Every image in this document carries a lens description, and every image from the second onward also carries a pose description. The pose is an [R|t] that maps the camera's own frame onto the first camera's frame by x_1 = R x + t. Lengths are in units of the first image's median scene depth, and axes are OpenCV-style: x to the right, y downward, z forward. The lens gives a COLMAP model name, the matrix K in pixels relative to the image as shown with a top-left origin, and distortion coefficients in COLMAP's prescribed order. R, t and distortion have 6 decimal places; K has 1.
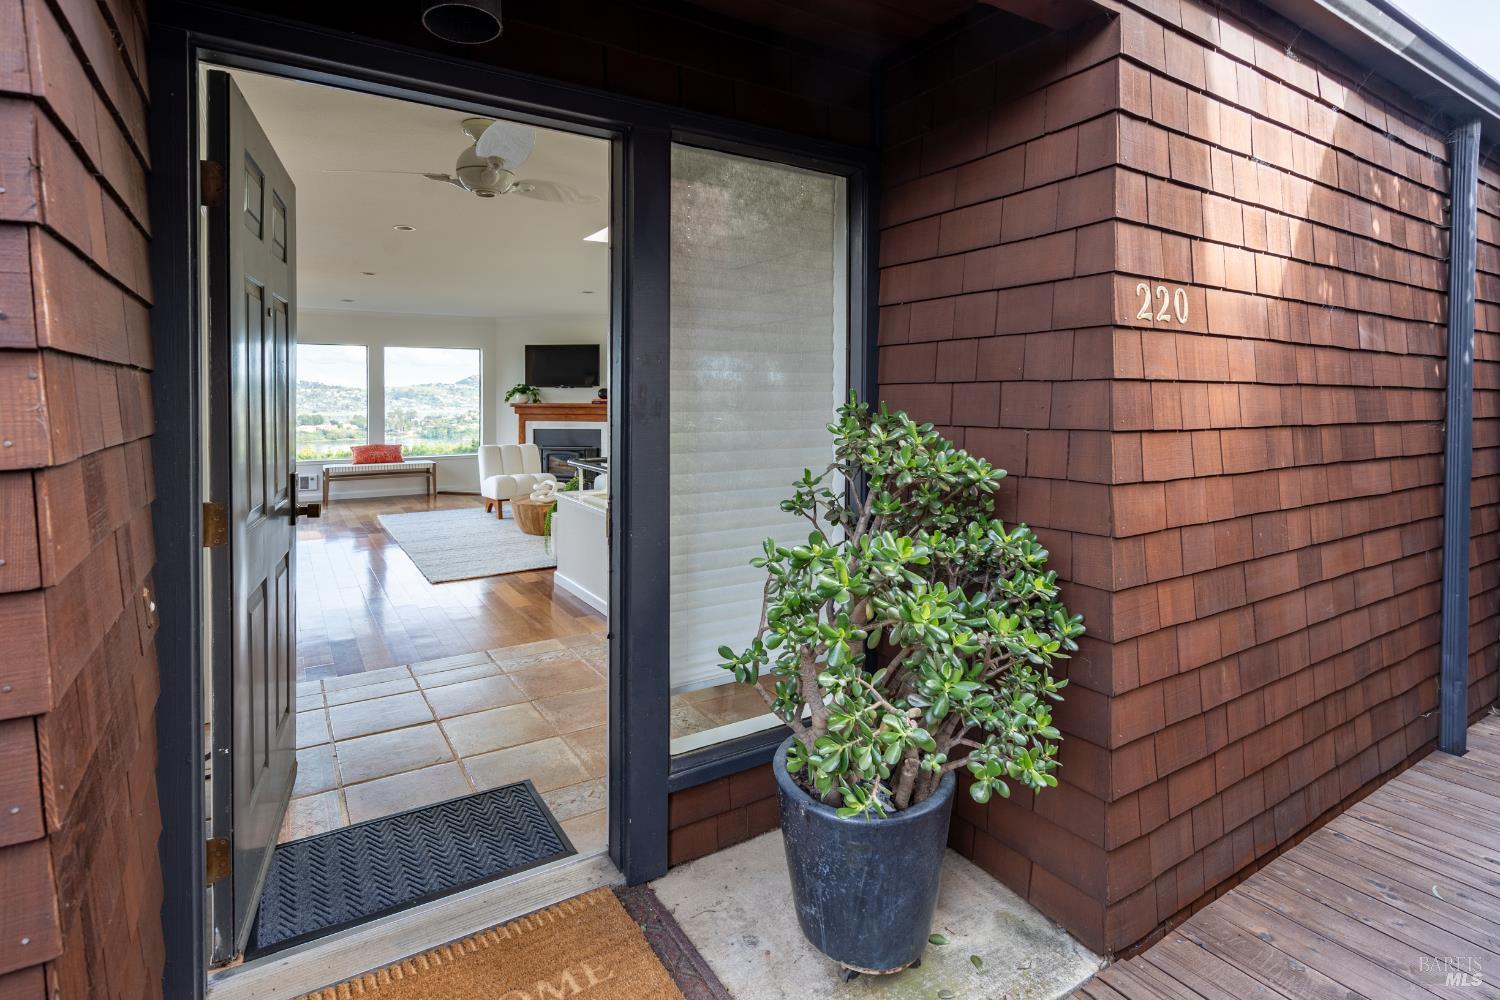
lens RADIAL K [[690.2, 0, 750.6], [0, 690.2, 407.3], [0, 0, 1]] dist [0.002733, 0.000162]
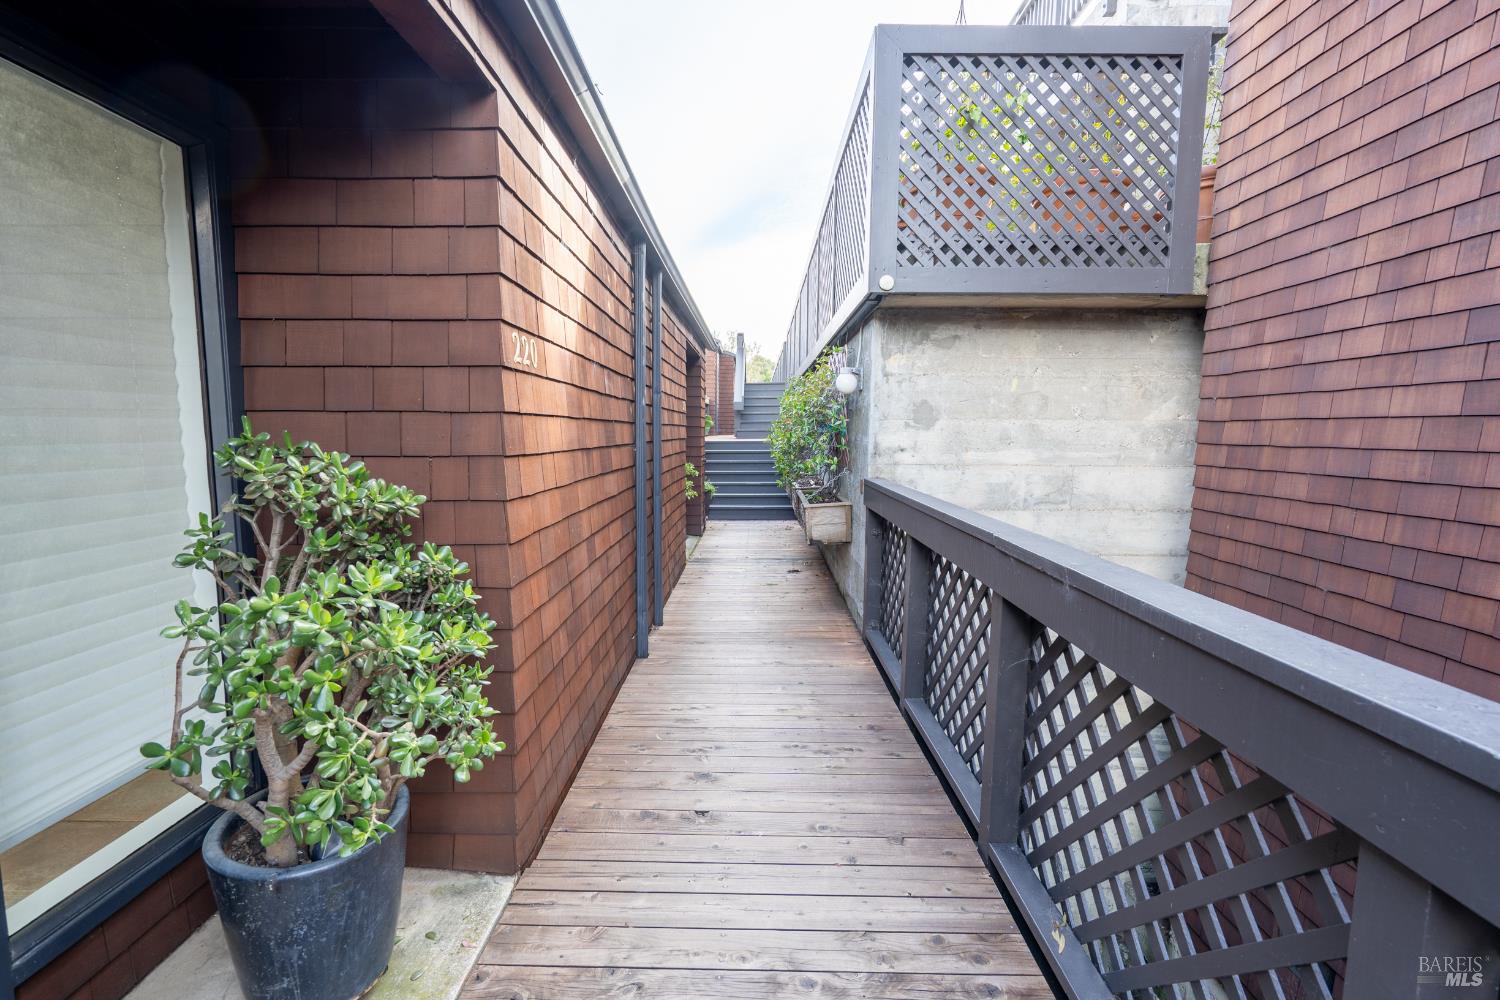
lens RADIAL K [[681.9, 0, 750.0], [0, 681.9, 500.0], [0, 0, 1]] dist [0.000086, 0.000142]
pose [[0.525627, -0.084812, 0.846477, -0.244636], [0.005576, 0.995340, 0.096264, -0.000595], [-0.850697, -0.045879, 0.523650, 0.017215]]
